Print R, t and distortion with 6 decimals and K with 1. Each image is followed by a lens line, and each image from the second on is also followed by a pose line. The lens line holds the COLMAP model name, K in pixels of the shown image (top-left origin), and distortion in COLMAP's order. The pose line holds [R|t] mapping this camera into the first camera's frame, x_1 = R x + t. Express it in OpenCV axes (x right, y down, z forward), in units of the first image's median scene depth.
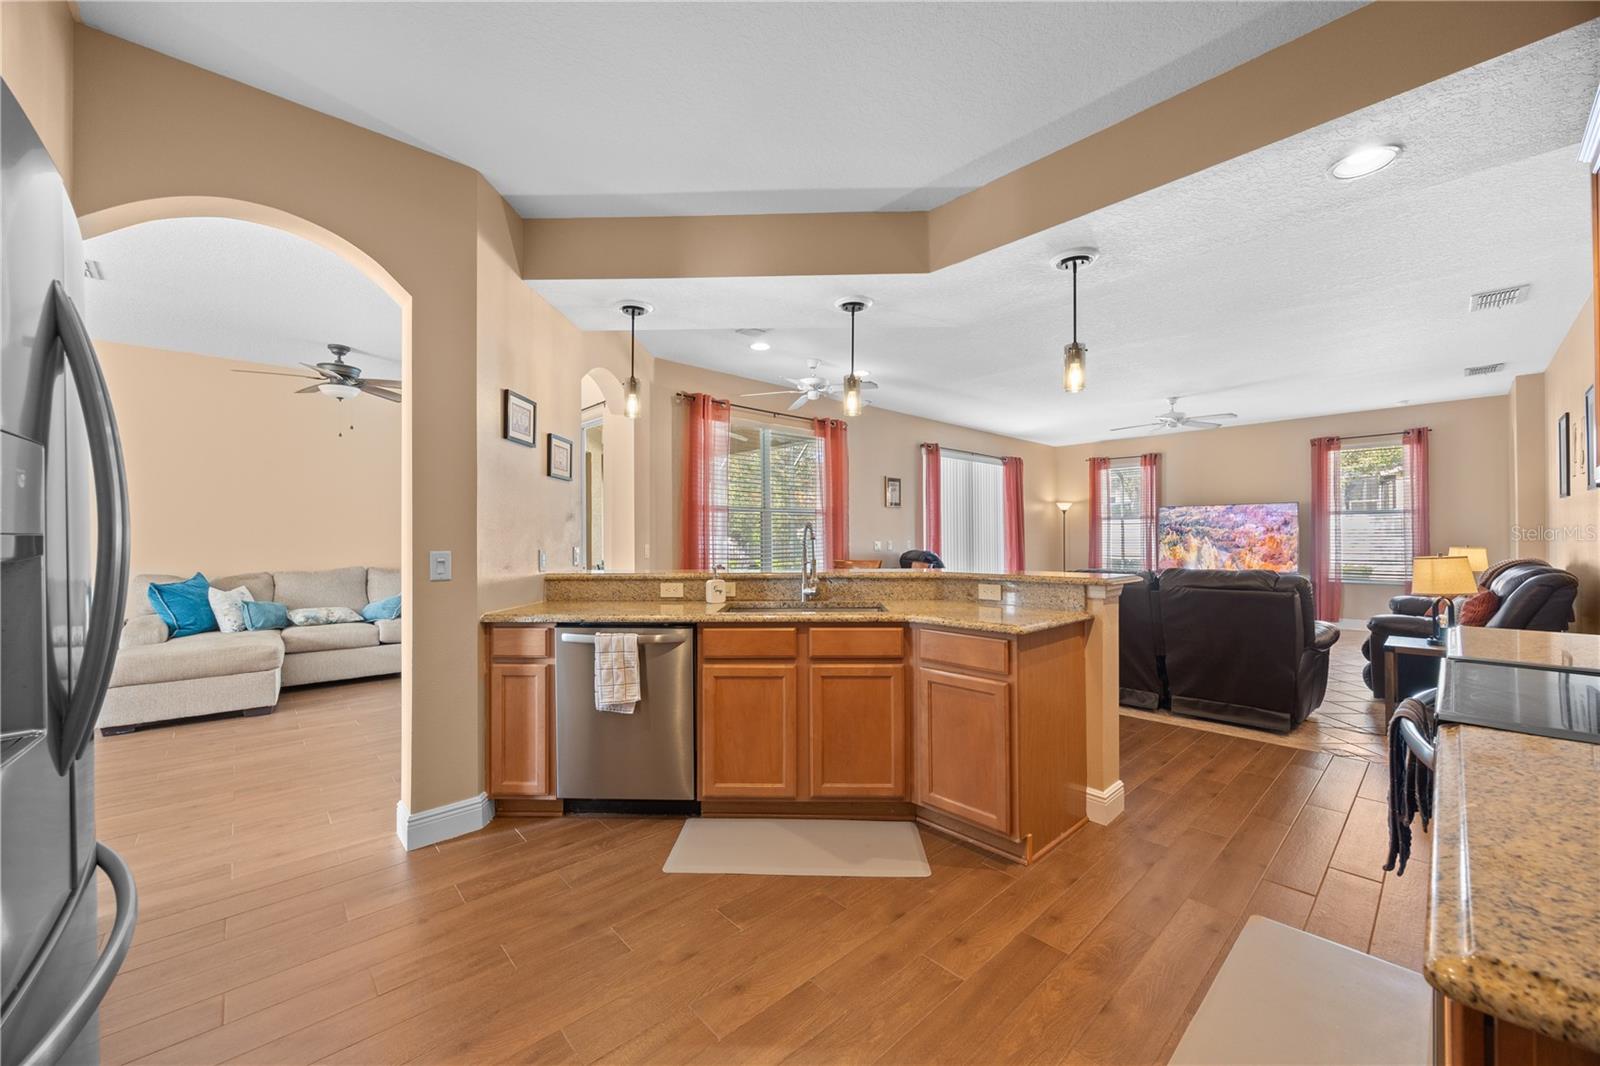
lens RADIAL K [[609.0, 0, 797.0], [0, 609.0, 533.9], [0, 0, 1]] dist [-0.002436, 0.000022]
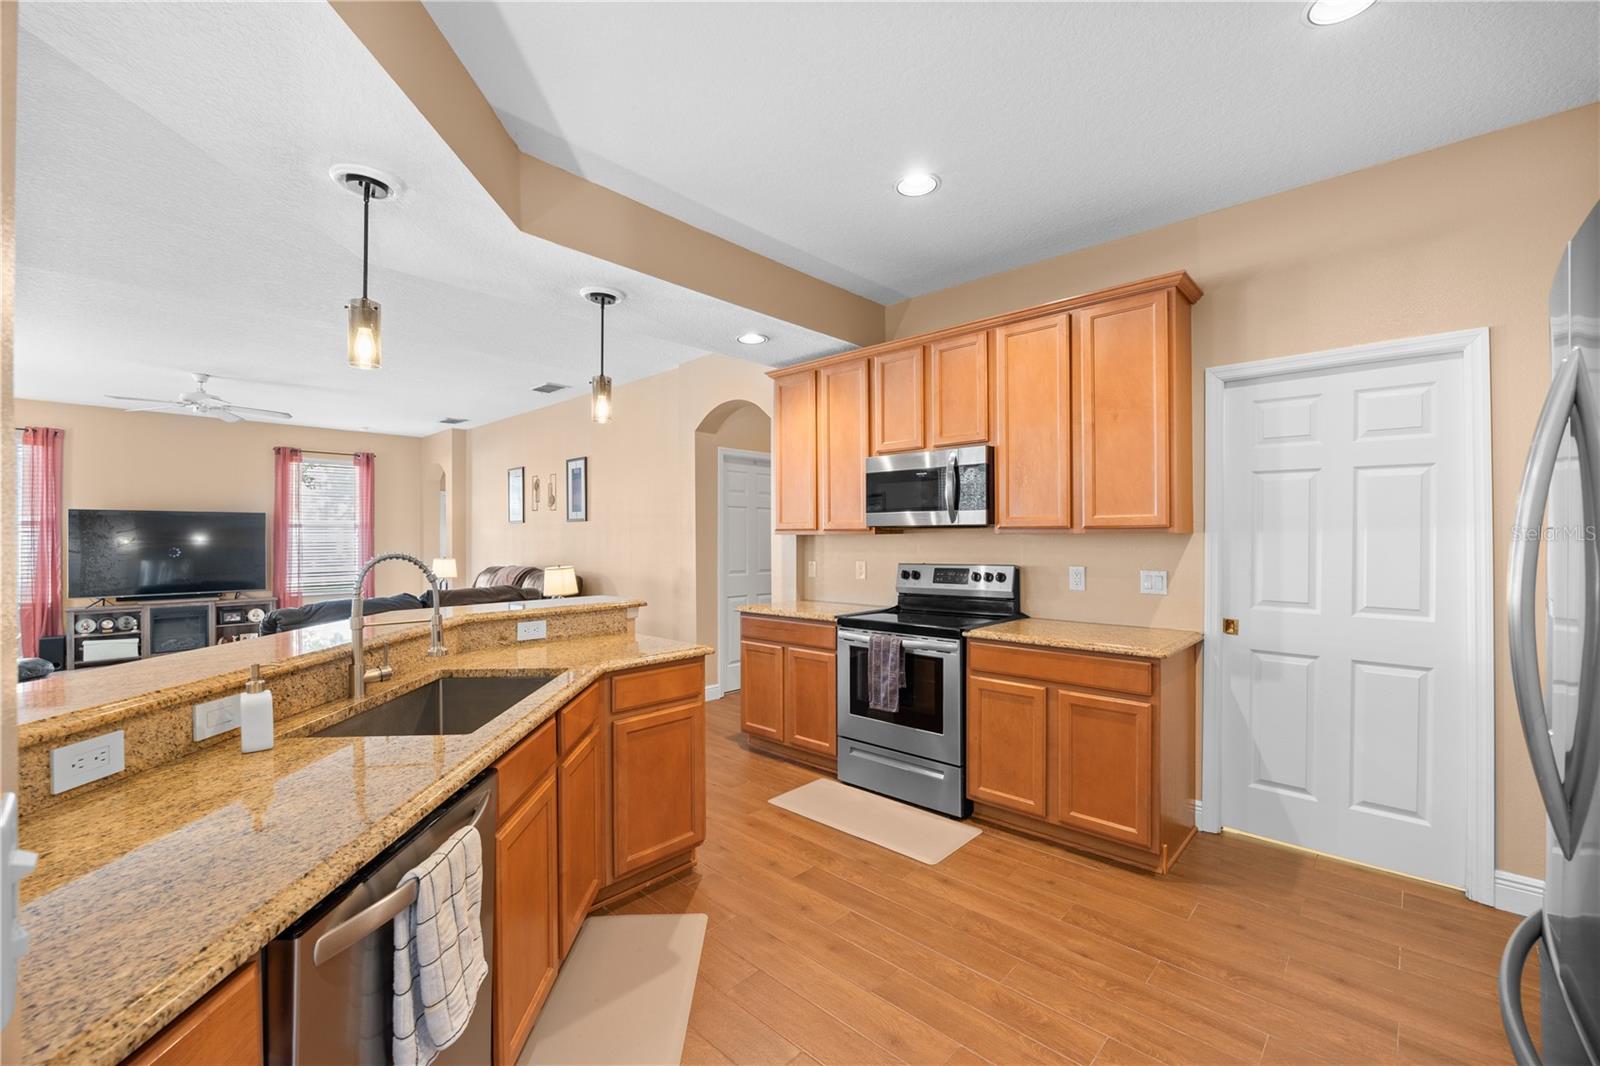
lens RADIAL K [[685.9, 0, 796.9], [0, 685.9, 536.2], [0, 0, 1]] dist [-0.005447, -0.000095]
pose [[-0.088163, 0.005298, 0.996092, -0.664703], [-0.000376, 0.999986, -0.005352, -0.030759], [-0.996106, -0.000847, -0.088160, 0.708311]]
